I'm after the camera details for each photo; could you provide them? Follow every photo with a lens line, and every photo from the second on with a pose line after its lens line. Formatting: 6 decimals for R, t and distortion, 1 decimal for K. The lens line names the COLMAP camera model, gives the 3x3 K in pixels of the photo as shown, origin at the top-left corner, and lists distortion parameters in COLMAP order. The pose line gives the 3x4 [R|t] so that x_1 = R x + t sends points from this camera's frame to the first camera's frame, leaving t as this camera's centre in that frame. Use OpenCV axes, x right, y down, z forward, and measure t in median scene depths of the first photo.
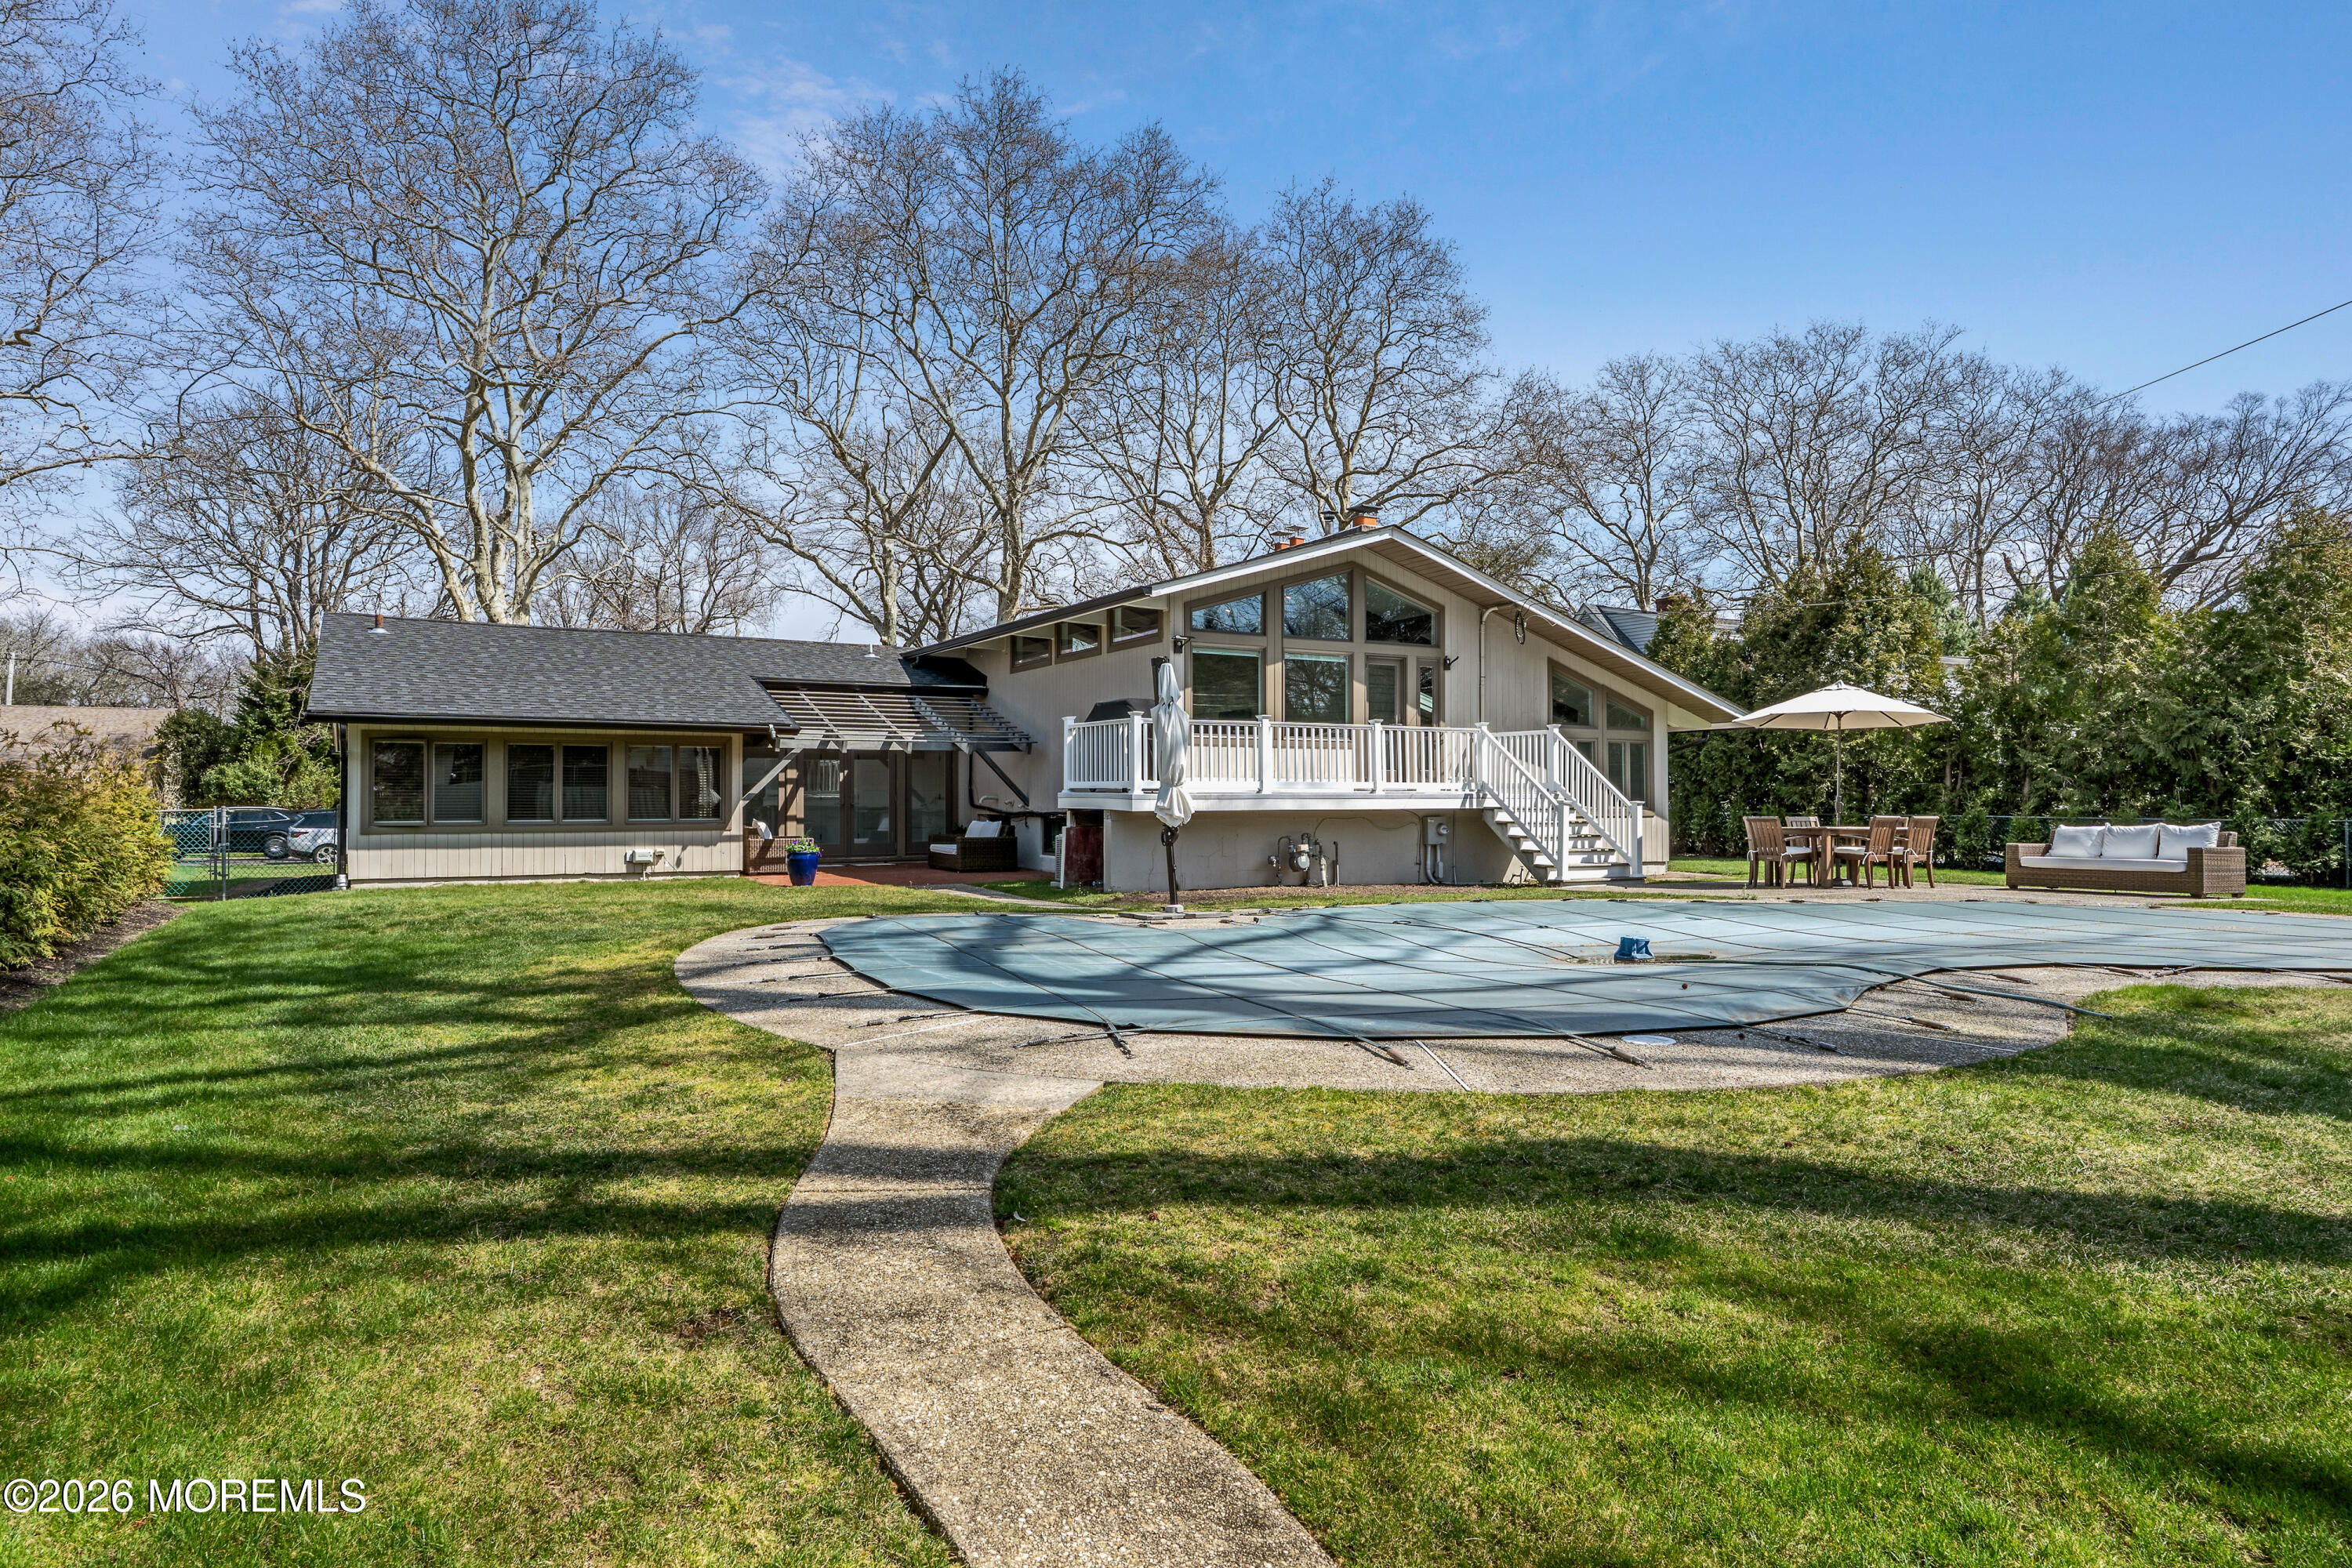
lens RADIAL K [[1641.2, 0, 1176.0], [0, 1641.2, 784.0], [0, 0, 1]] dist [-0.002823, -0.000595]
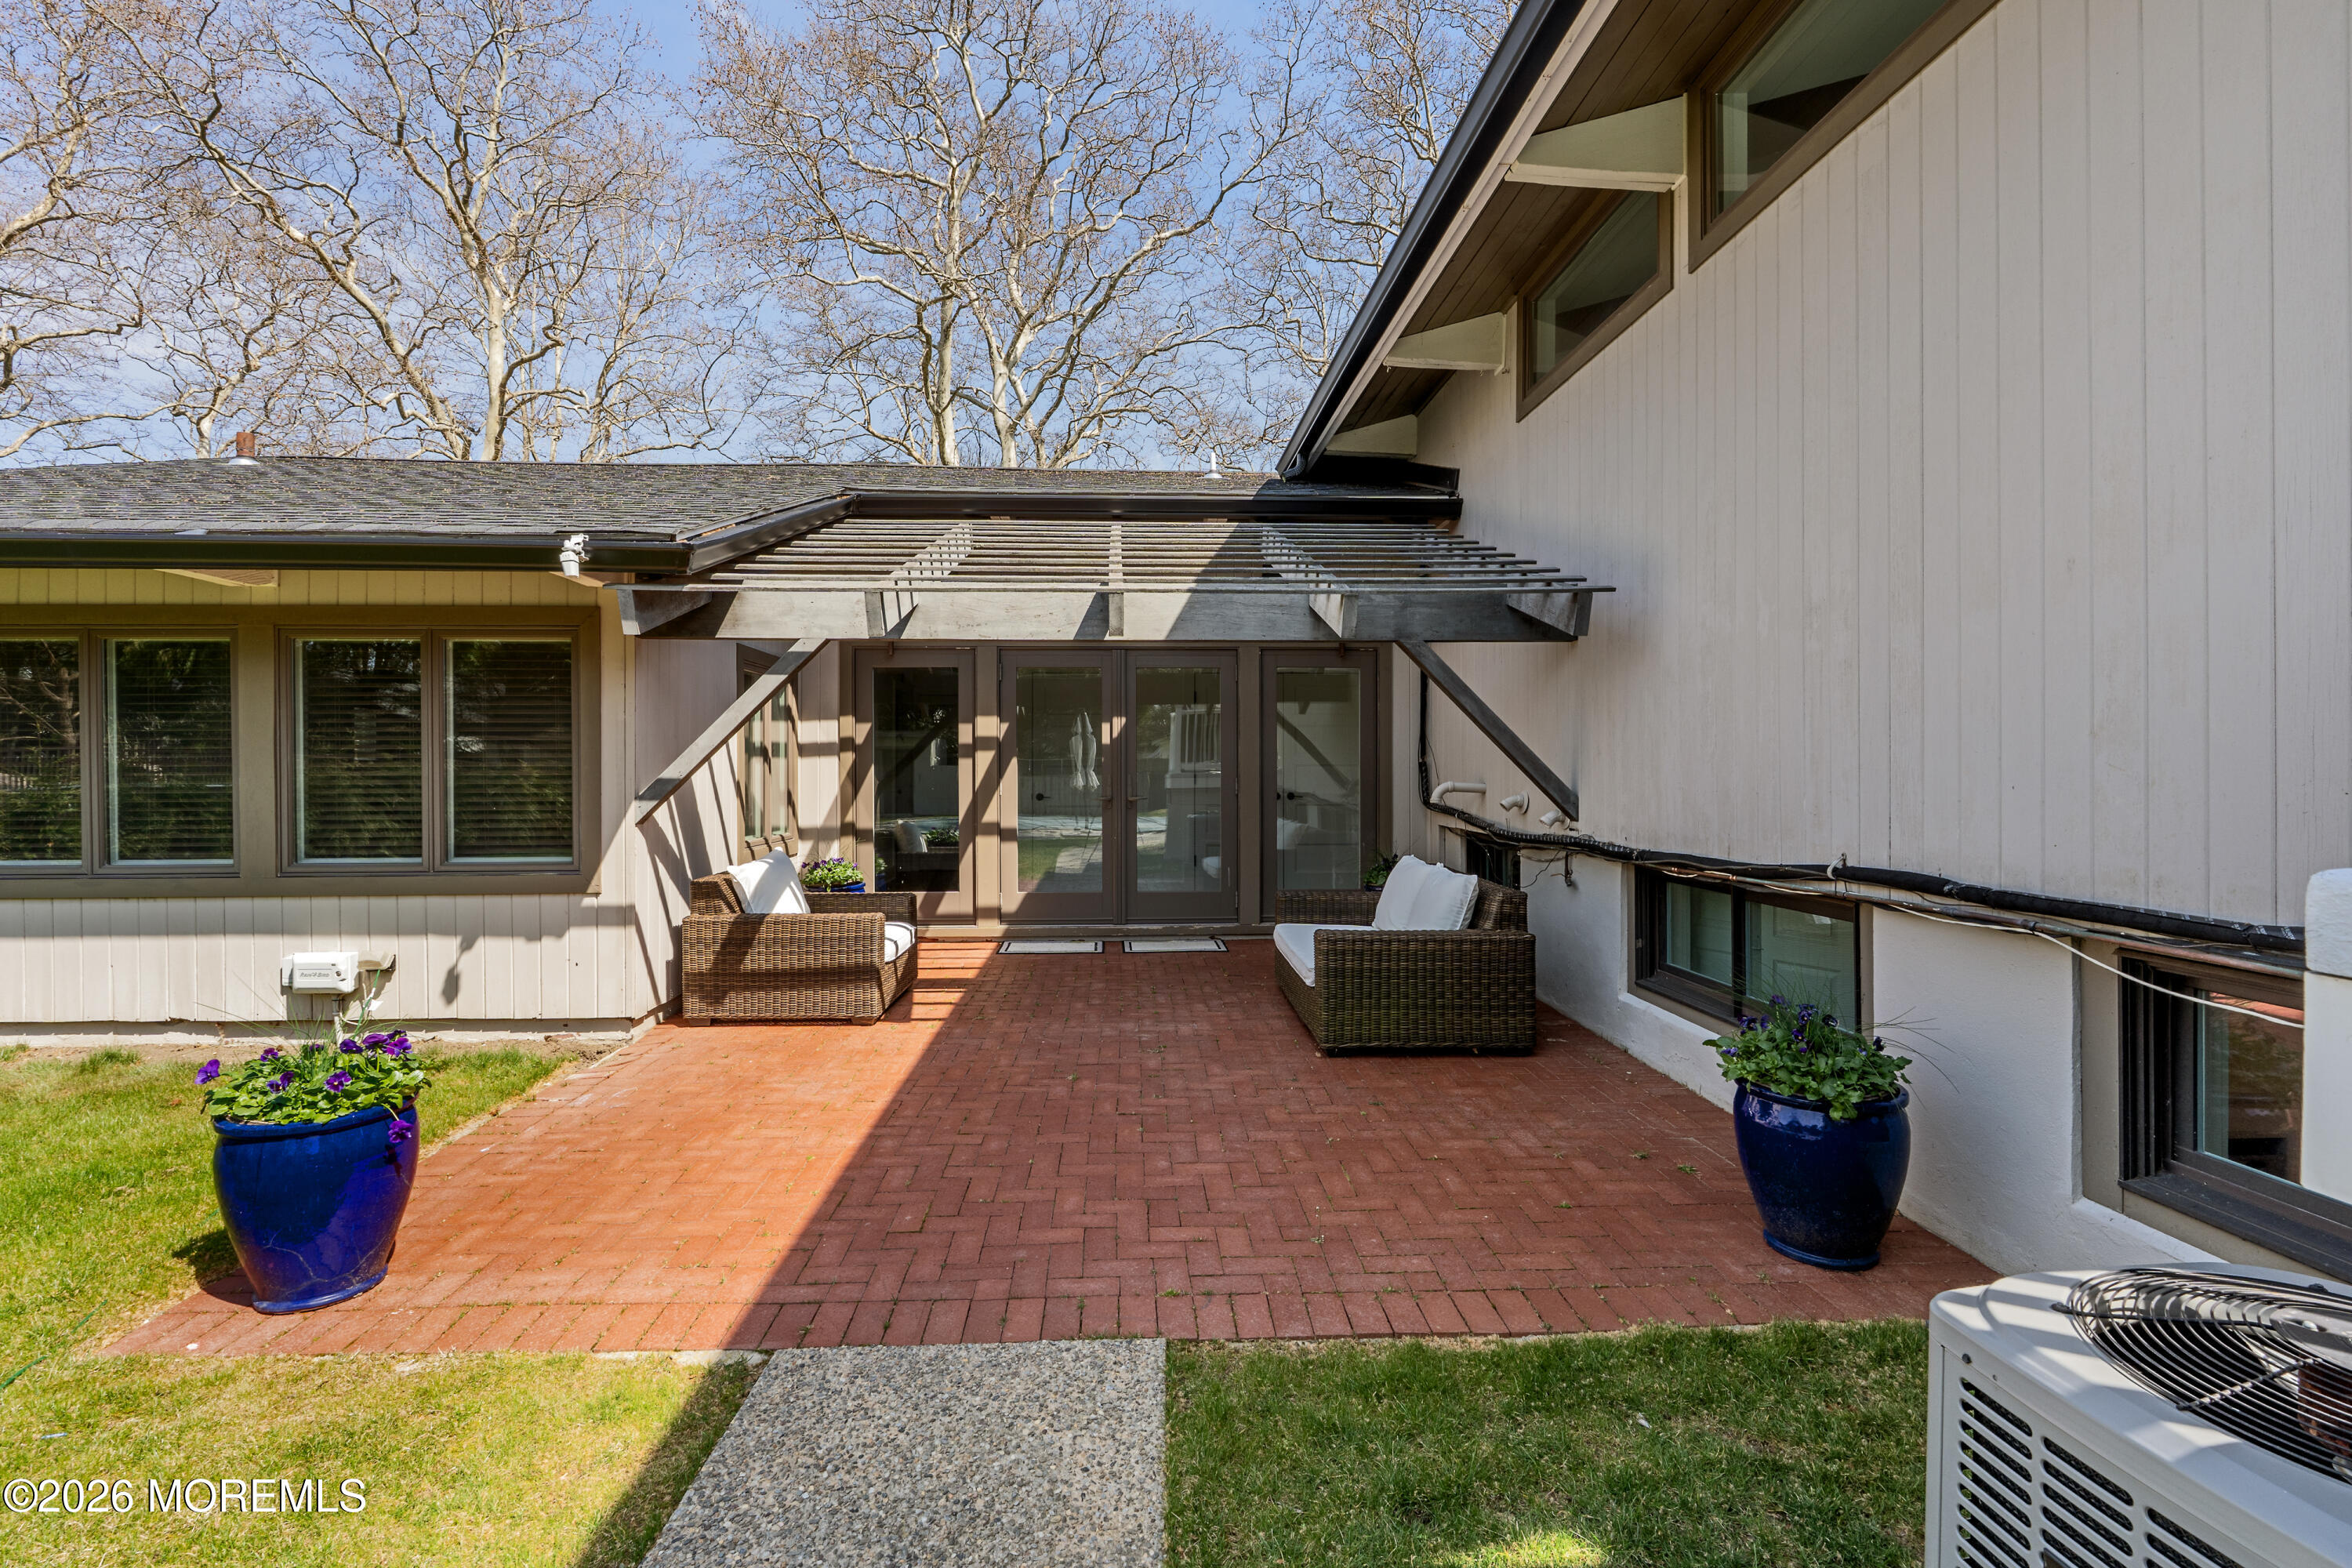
lens RADIAL K [[1038.5, 0, 1168.4], [0, 1038.5, 755.6], [0, 0, 1]] dist [-0.020629, 0.000025]
pose [[0.898527, -0.003397, -0.438904, -0.081568], [0.004879, 0.999986, 0.002249, 0.000896], [0.438890, -0.004162, 0.898531, 0.880328]]
